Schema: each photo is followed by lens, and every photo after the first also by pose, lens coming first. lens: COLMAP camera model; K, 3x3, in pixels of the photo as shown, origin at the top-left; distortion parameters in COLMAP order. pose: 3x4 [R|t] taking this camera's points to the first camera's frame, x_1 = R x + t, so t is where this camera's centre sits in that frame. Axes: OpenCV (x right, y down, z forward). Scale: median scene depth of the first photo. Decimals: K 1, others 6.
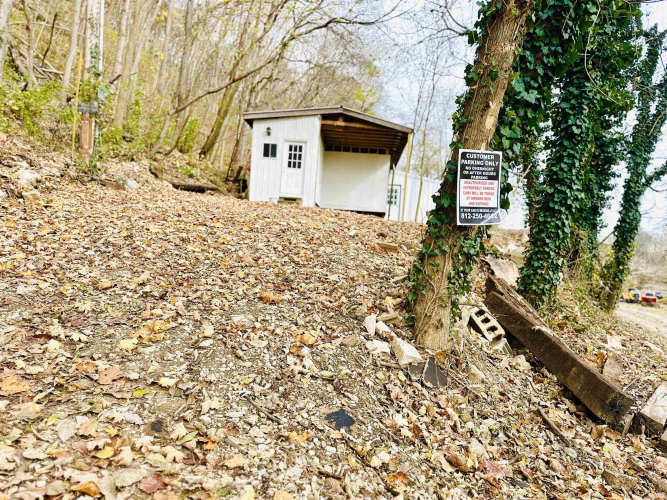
lens RADIAL K [[460.7, 0, 333.5], [0, 460.7, 250.0], [0, 0, 1]] dist [0.078966, -0.098307]
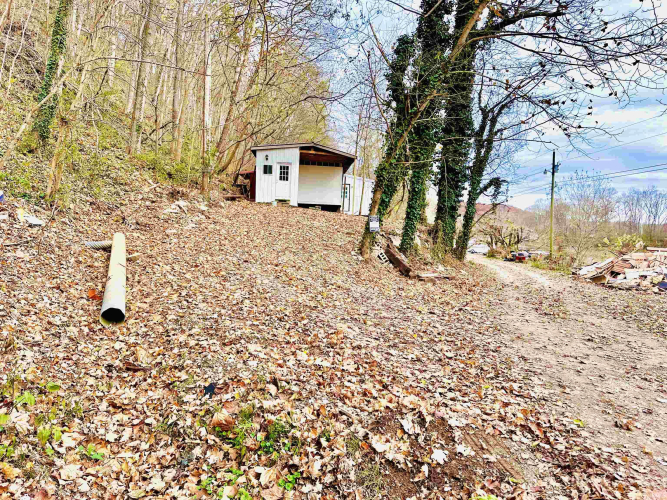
lens RADIAL K [[460.7, 0, 333.5], [0, 460.7, 250.0], [0, 0, 1]] dist [0.078966, -0.098307]
pose [[0.992688, -0.034978, 0.115530, -0.129563], [0.028928, 0.998141, 0.053636, -0.024863], [-0.117191, -0.049902, 0.991855, -0.719059]]
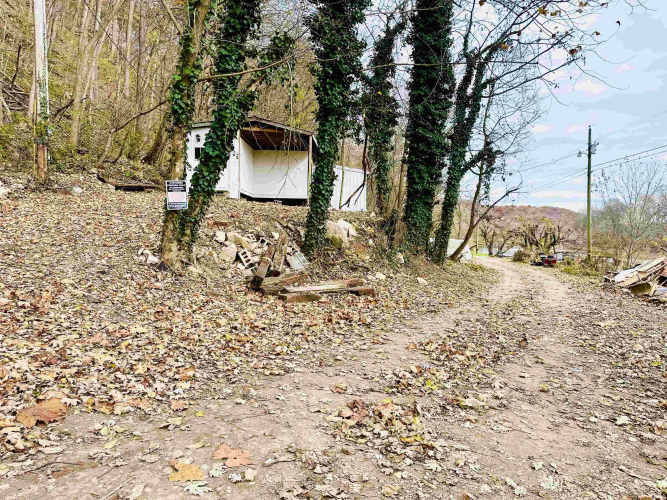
lens RADIAL K [[460.7, 0, 333.5], [0, 460.7, 250.0], [0, 0, 1]] dist [0.078966, -0.098307]
pose [[0.998496, -0.050905, 0.020360, 0.217372], [0.050241, 0.998227, 0.031916, 0.025867], [-0.021949, -0.030845, 0.999283, -0.316147]]
